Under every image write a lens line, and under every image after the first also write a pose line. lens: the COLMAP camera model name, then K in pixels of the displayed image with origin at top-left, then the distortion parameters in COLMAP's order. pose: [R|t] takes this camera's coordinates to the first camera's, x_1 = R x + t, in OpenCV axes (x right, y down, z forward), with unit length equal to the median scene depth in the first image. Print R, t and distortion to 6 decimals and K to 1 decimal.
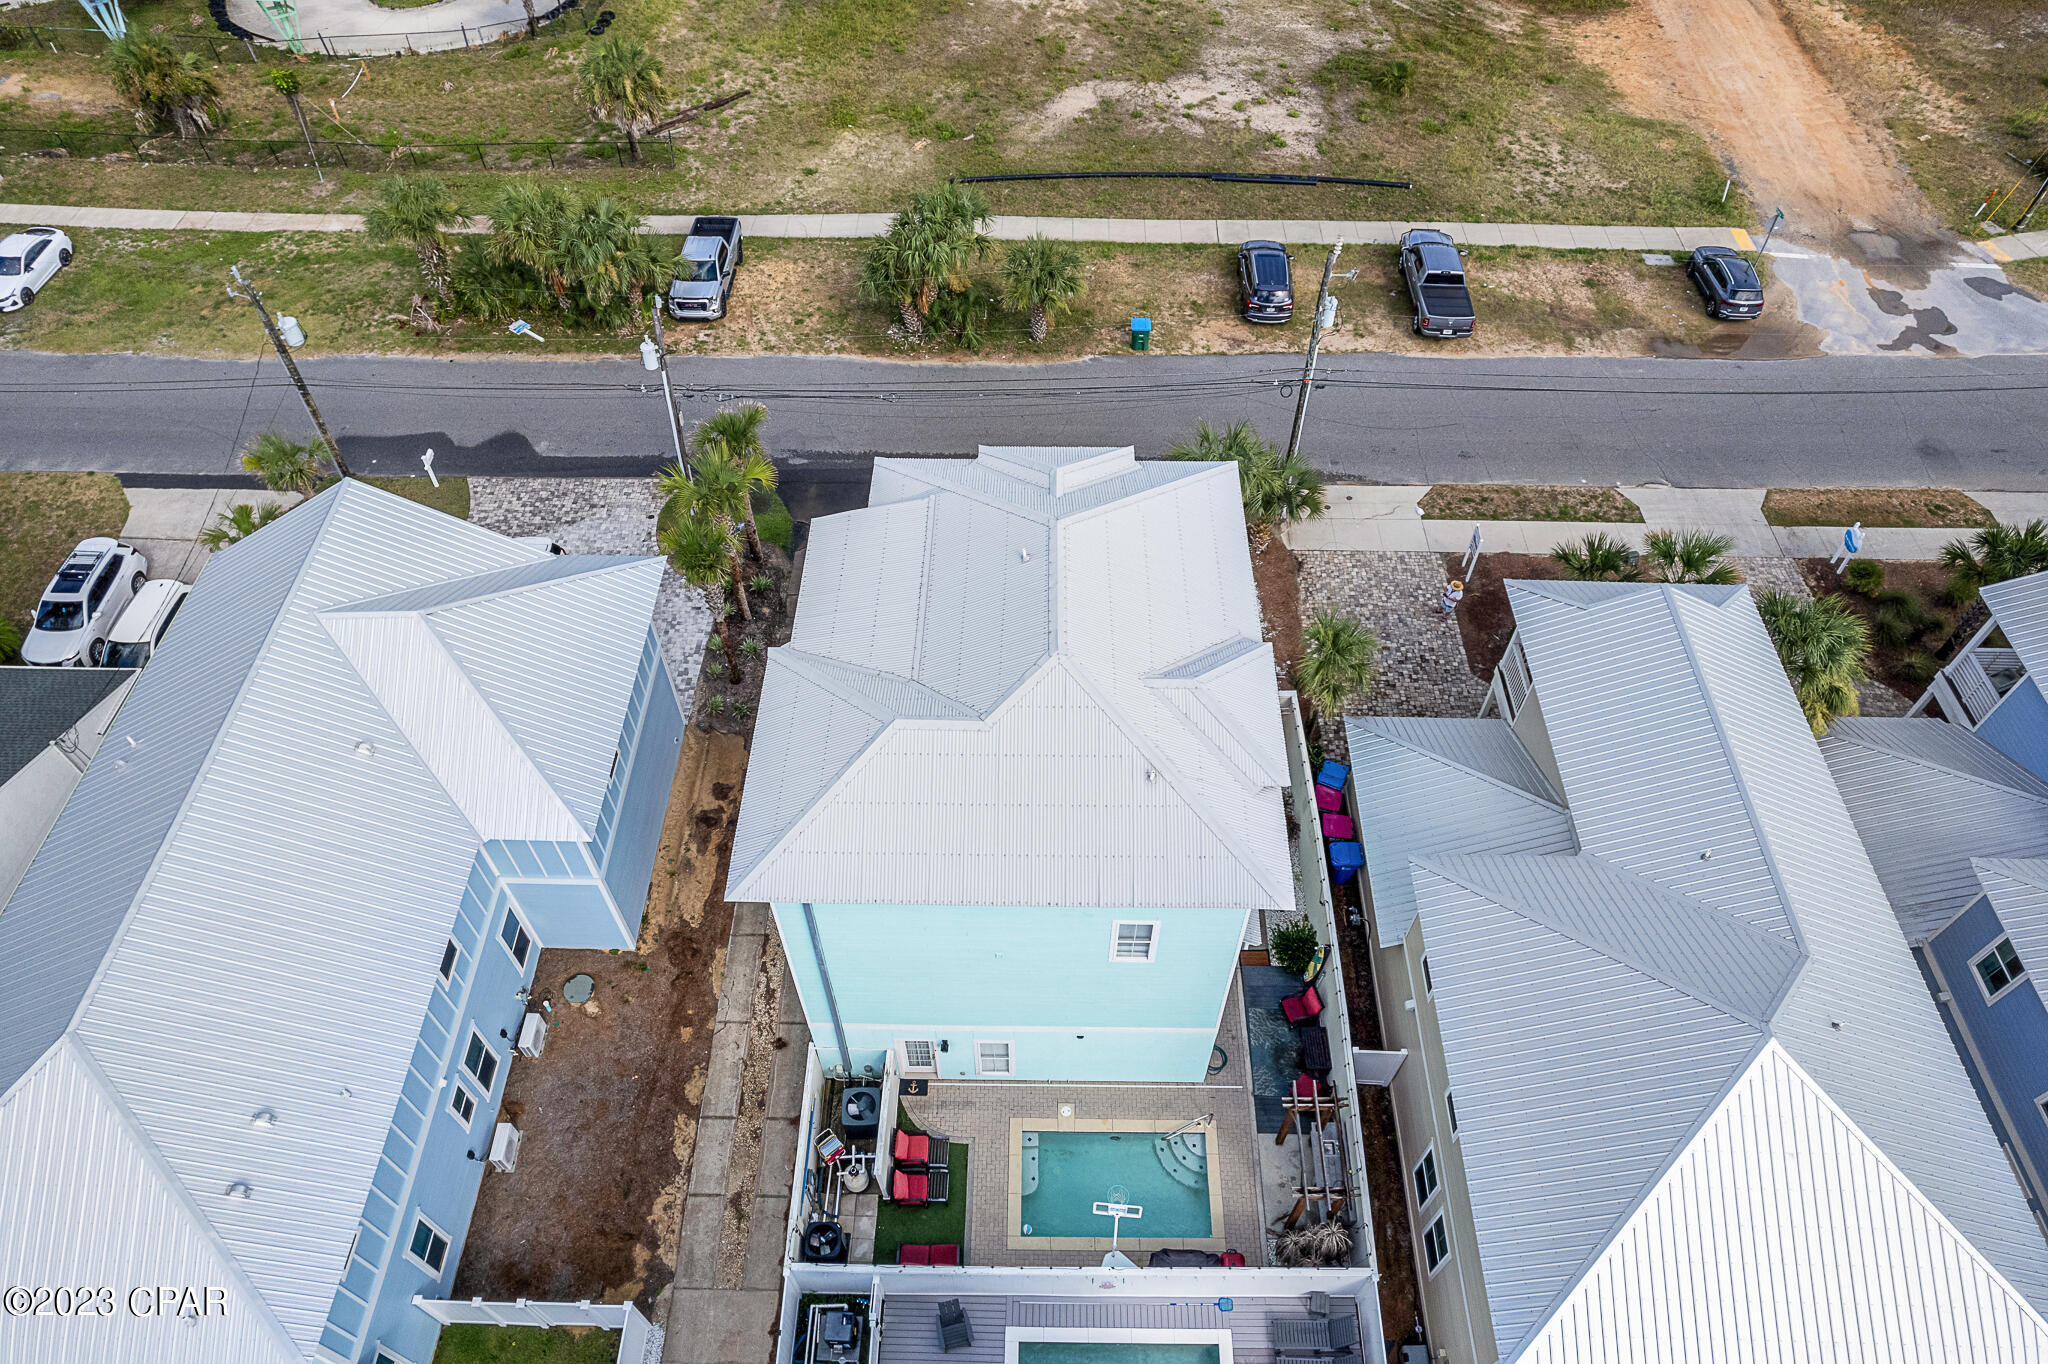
lens RADIAL K [[1293.4, 0, 1017.2], [0, 1293.4, 684.3], [0, 0, 1]] dist [-0.083069, 0.068448]
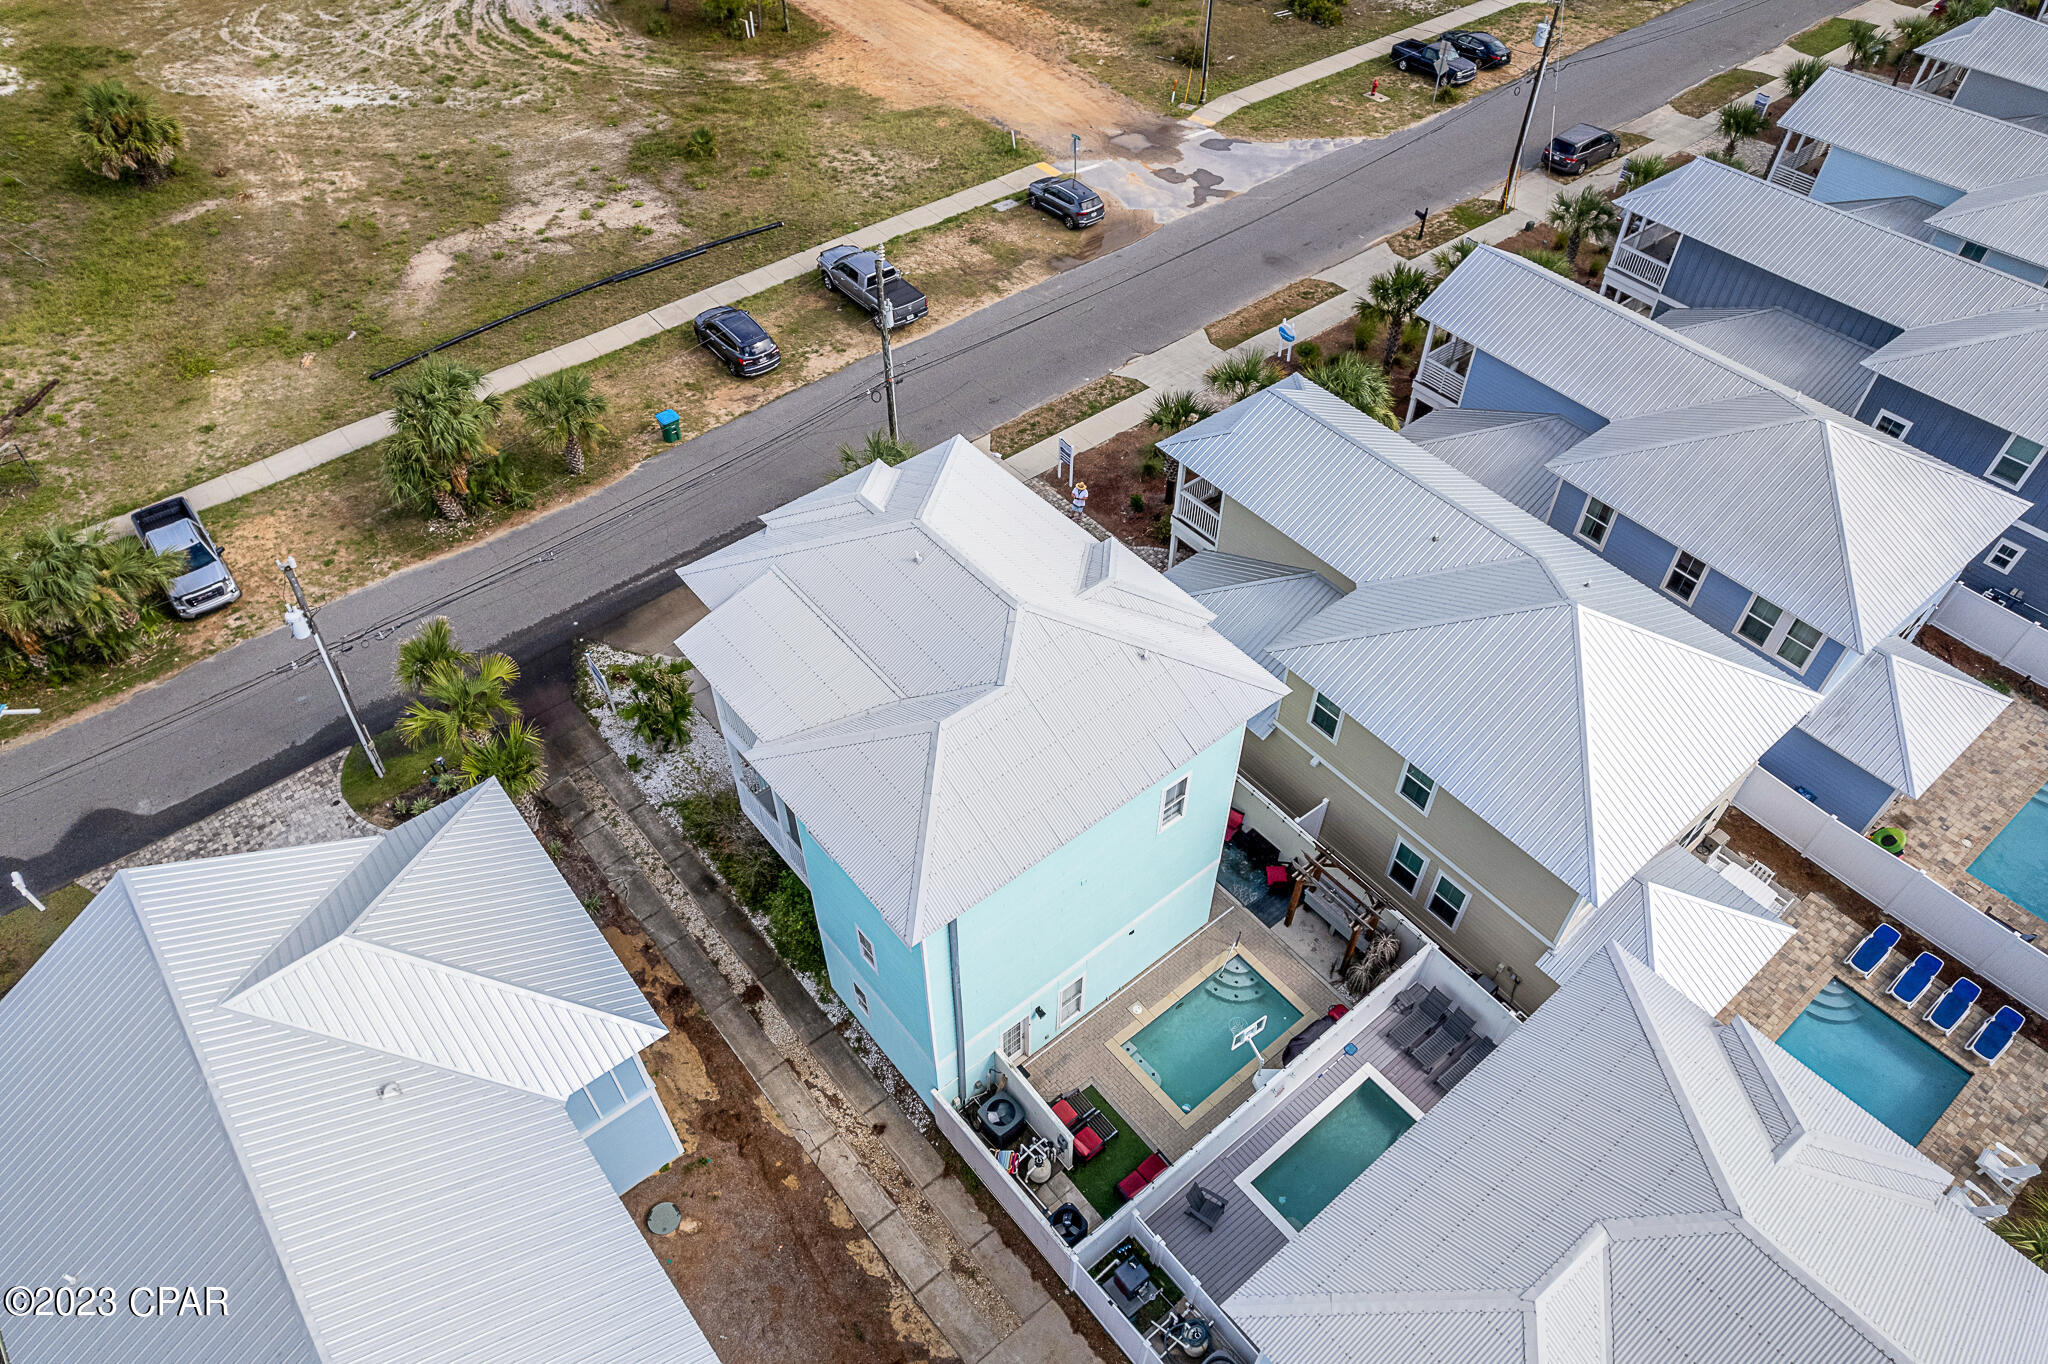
lens RADIAL K [[1293.4, 0, 1017.2], [0, 1293.4, 684.3], [0, 0, 1]] dist [-0.083069, 0.068448]
pose [[0.768600, -0.471580, 0.432281, -0.230234], [0.498737, 0.864893, 0.056760, -0.013467], [-0.400643, 0.171968, 0.899951, 0.000504]]
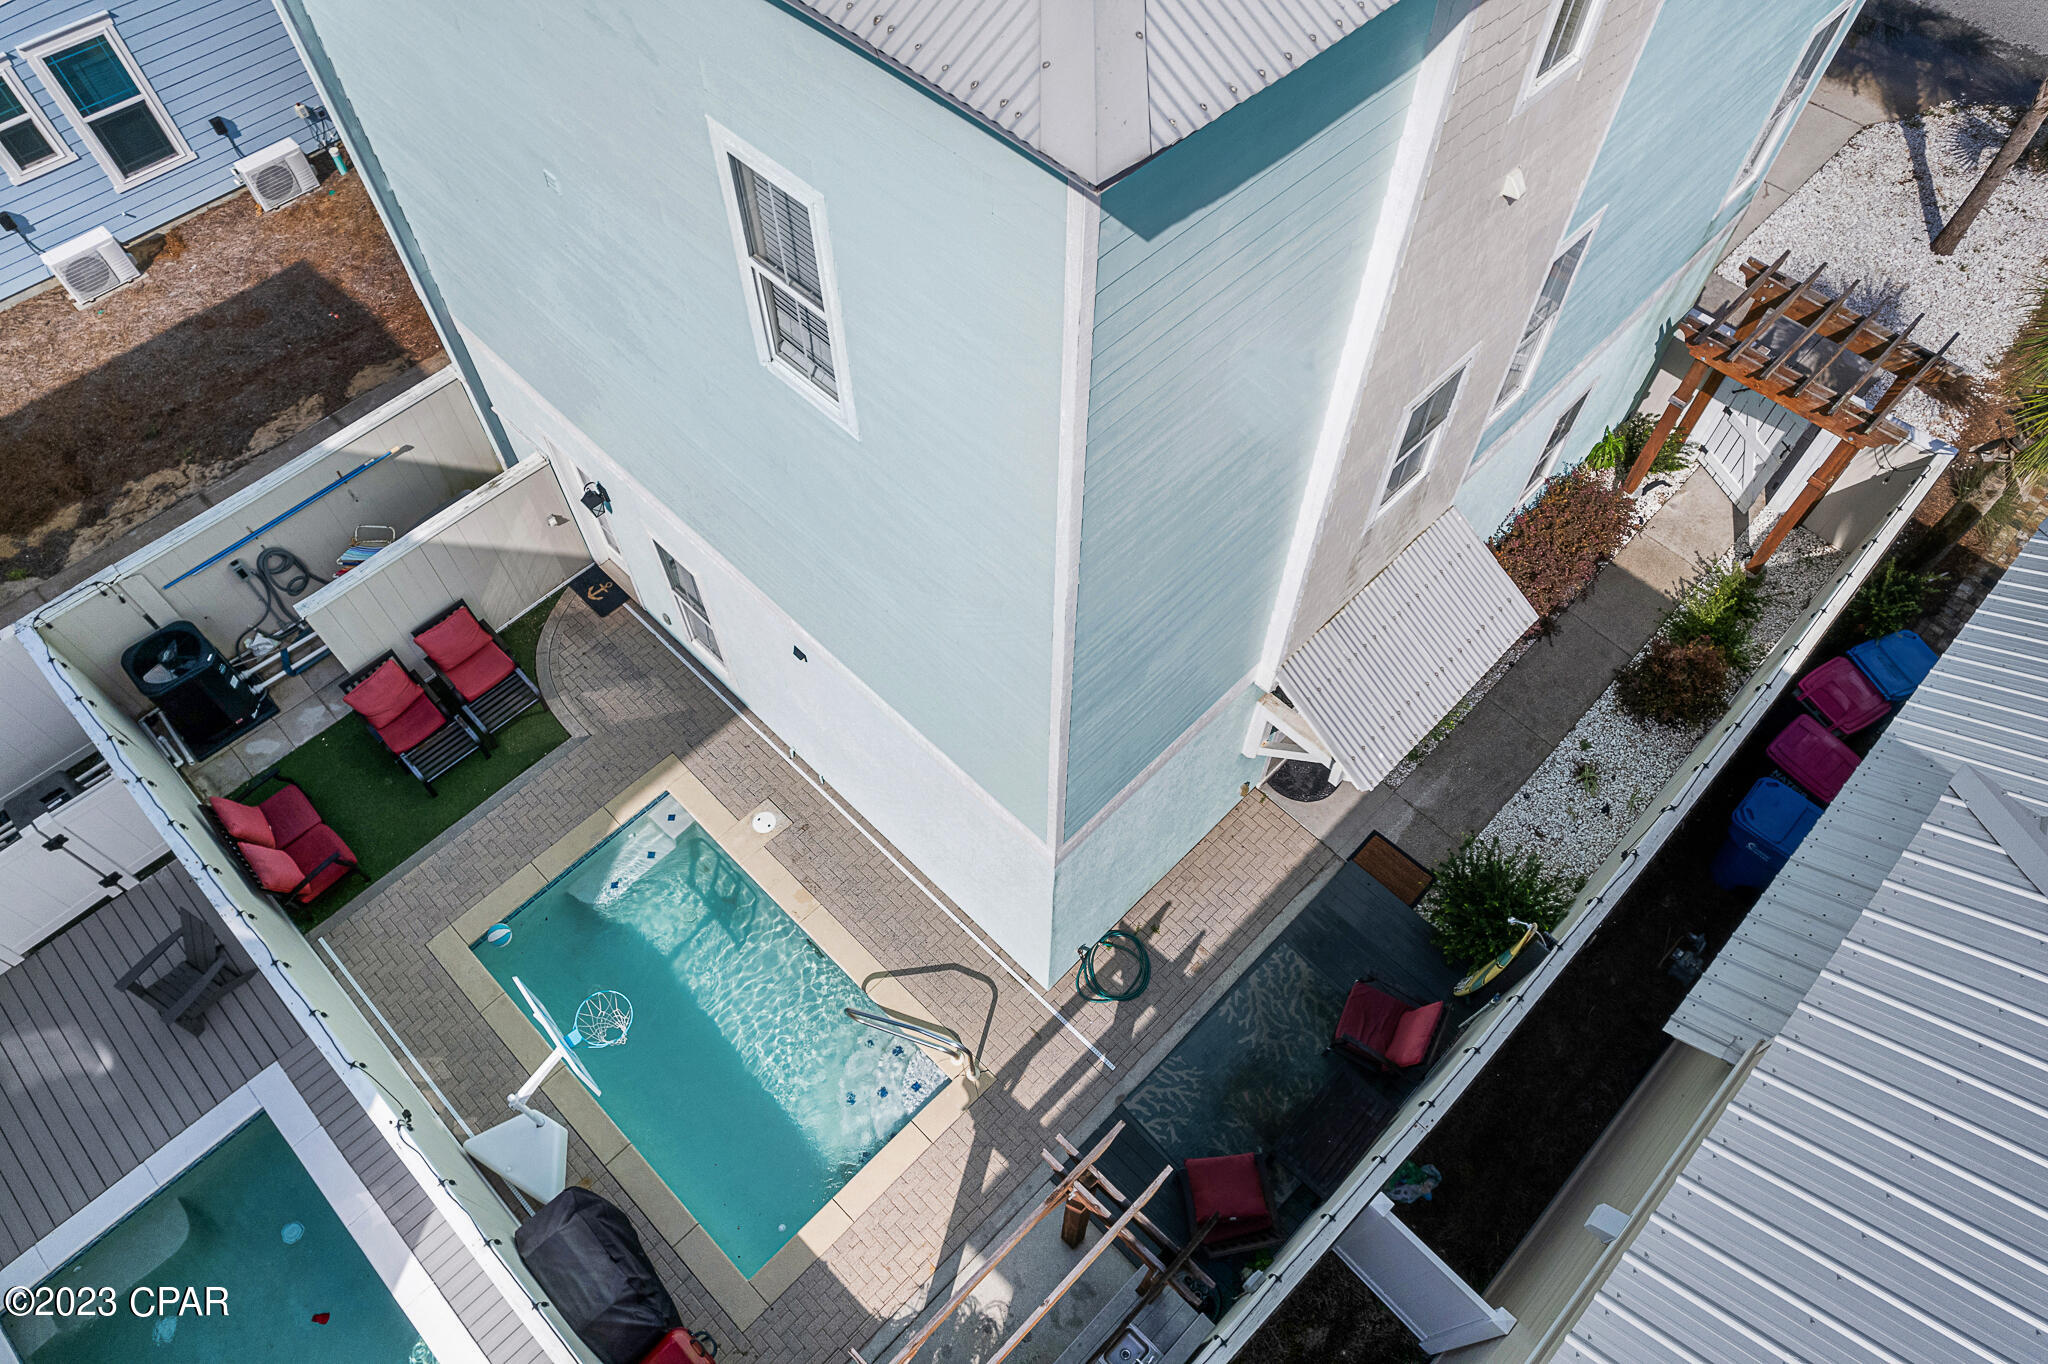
lens RADIAL K [[1293.4, 0, 1017.2], [0, 1293.4, 684.3], [0, 0, 1]] dist [-0.083069, 0.068448]
pose [[0.726606, 0.591656, -0.349267, 0.131689], [-0.538577, 0.806129, 0.245136, 0.085015], [0.426590, 0.009990, 0.904390, 0.382037]]
